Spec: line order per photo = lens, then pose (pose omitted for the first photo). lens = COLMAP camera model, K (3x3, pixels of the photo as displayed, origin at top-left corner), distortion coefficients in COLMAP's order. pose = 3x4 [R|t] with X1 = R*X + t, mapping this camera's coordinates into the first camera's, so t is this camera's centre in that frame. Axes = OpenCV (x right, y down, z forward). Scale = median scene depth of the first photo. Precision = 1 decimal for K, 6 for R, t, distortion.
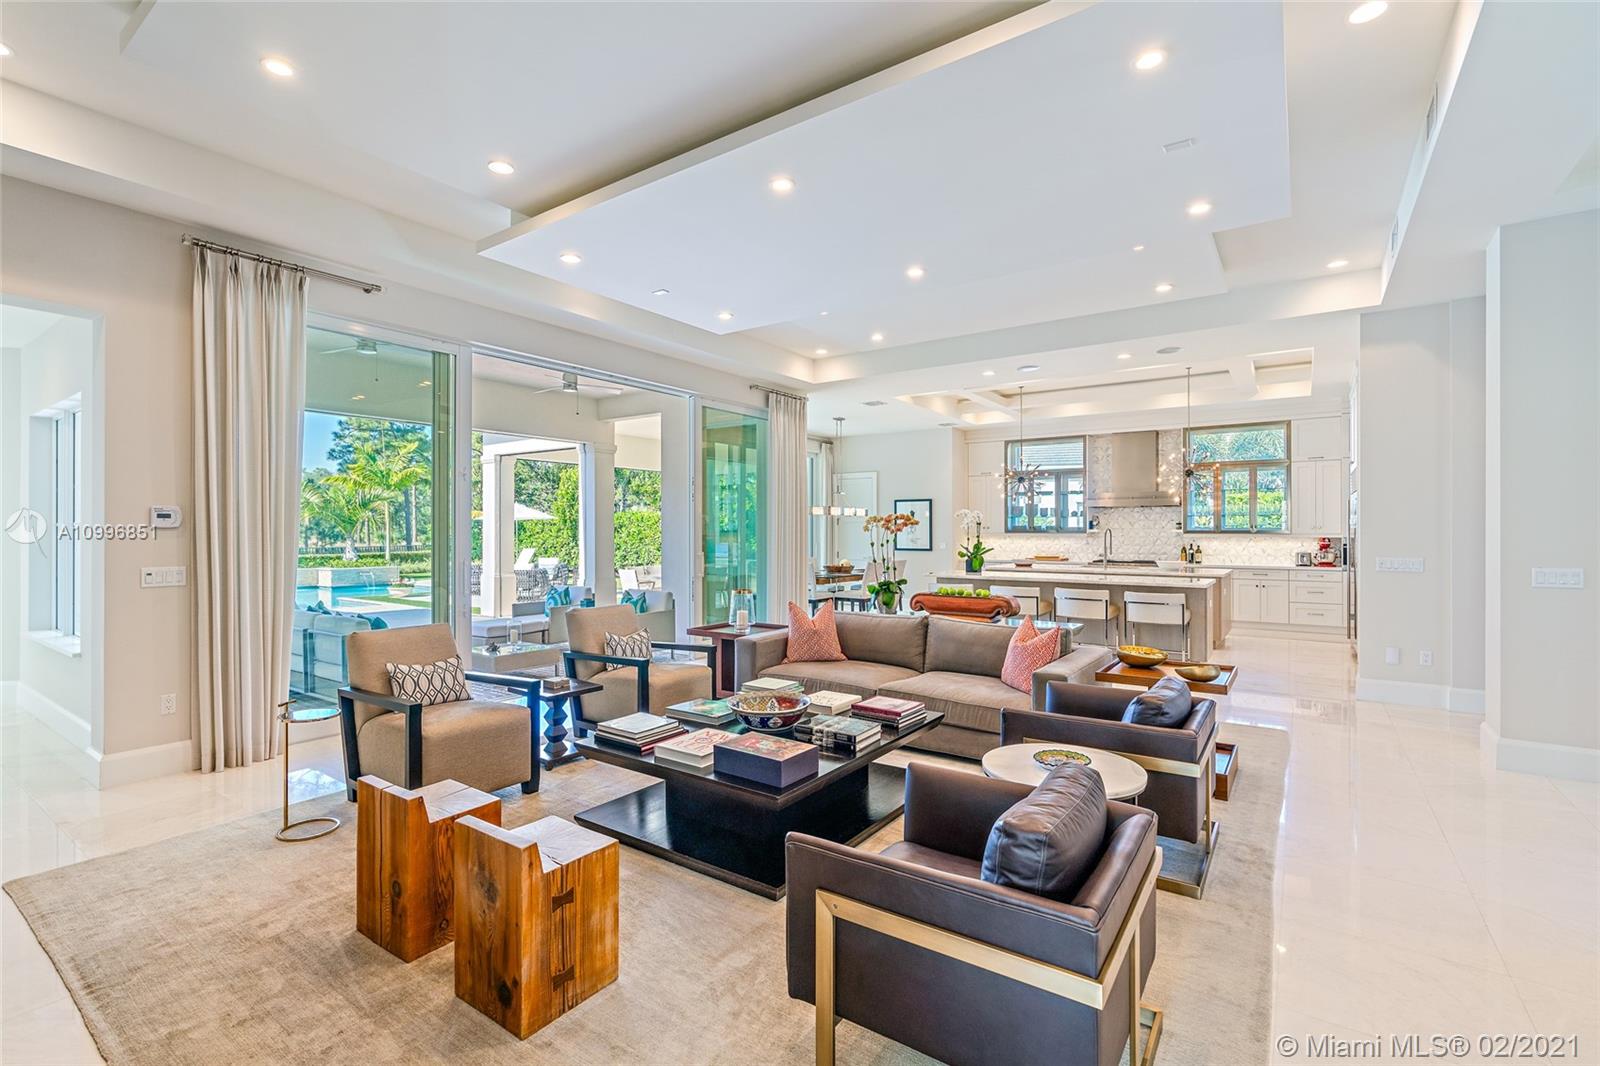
lens RADIAL K [[727.2, 0, 799.0], [0, 727.2, 529.7], [0, 0, 1]] dist [-0.009594, 0.002017]
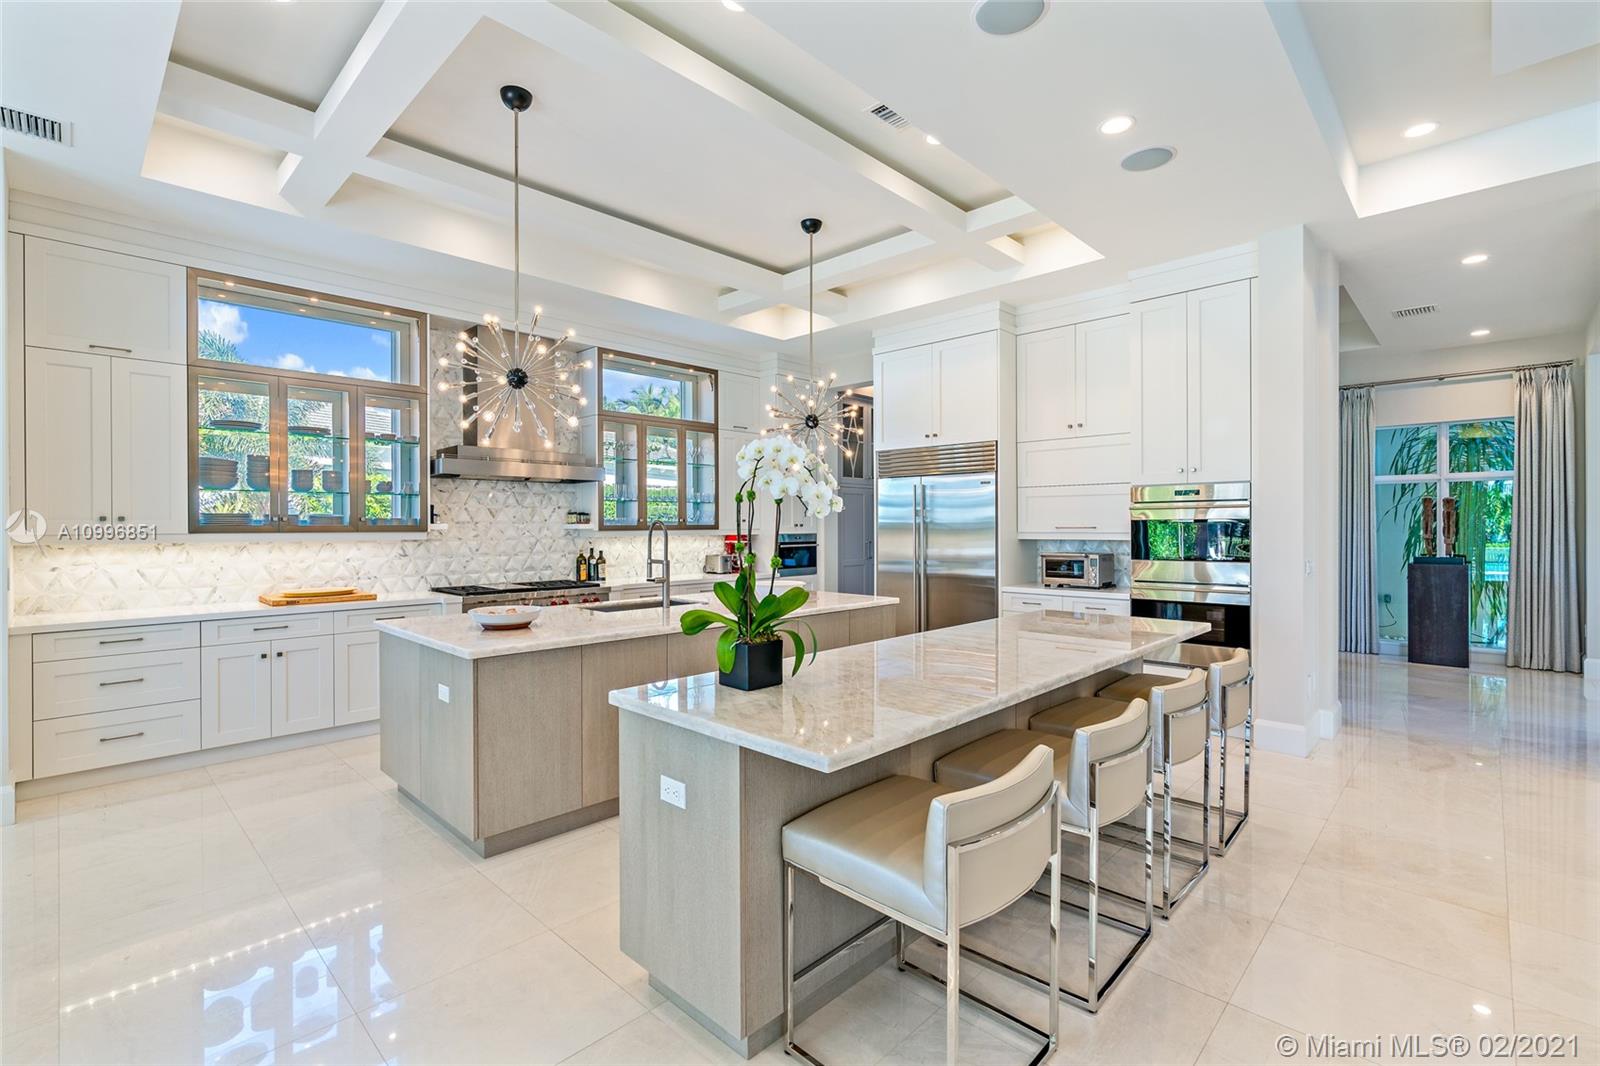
lens RADIAL K [[727.2, 0, 799.9], [0, 727.2, 532.5], [0, 0, 1]] dist [-0.009594, 0.002017]
pose [[0.154689, -0.001182, 0.987962, -0.016844], [0.004607, 0.999989, 0.000475, 0.006483], [-0.987952, 0.004478, 0.154693, 0.692022]]
